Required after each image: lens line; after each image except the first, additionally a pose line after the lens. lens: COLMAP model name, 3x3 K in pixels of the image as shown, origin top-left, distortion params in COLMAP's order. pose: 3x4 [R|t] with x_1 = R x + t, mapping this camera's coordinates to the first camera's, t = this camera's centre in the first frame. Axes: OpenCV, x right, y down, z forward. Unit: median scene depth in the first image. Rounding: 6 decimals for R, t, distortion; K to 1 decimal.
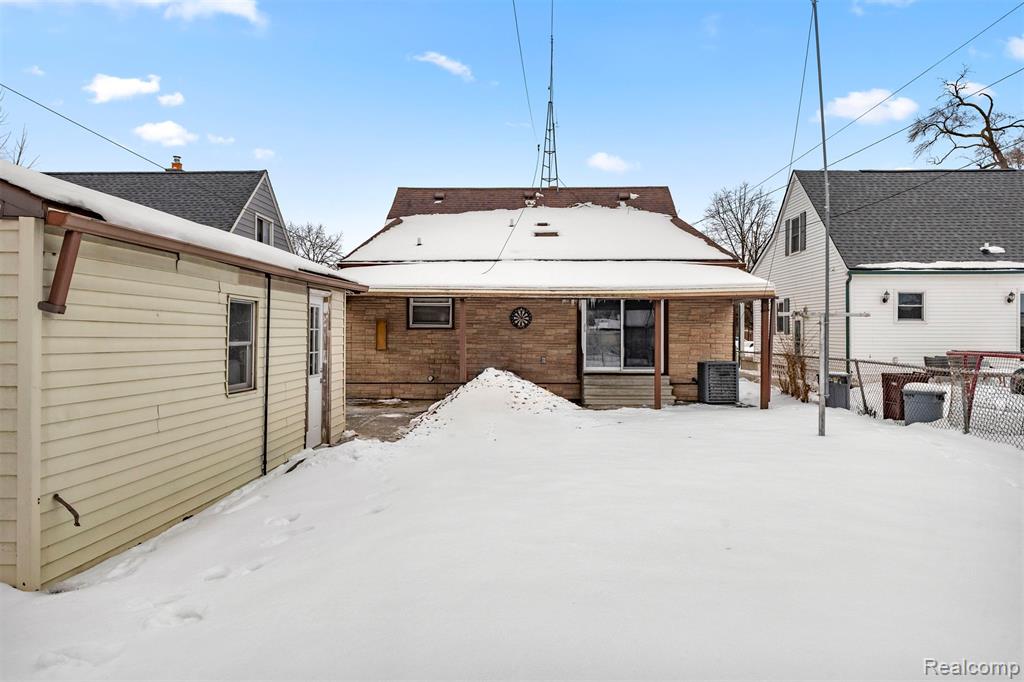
lens RADIAL K [[663.7, 0, 509.5], [0, 663.7, 341.9], [0, 0, 1]] dist [0.007279, -0.000286]
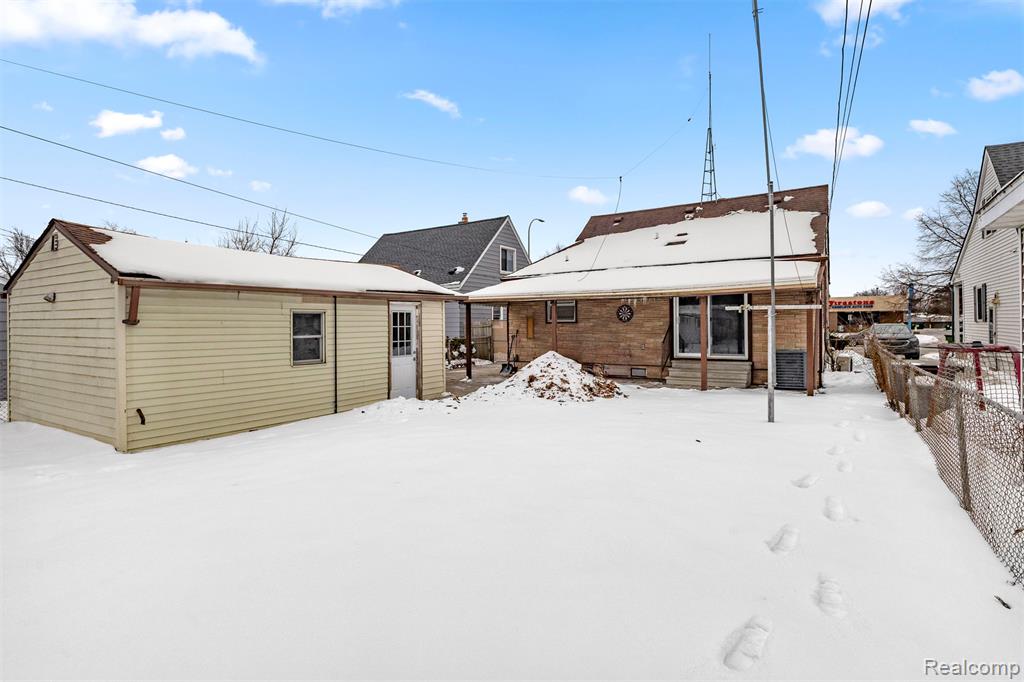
lens RADIAL K [[503.0, 0, 512.2], [0, 503.0, 338.8], [0, 0, 1]] dist [0.012887, -0.001103]
pose [[0.858322, 0.003655, -0.513098, 0.327318], [0.005776, 0.999842, 0.016785, -0.004860], [0.513079, -0.017371, 0.858166, 0.061329]]
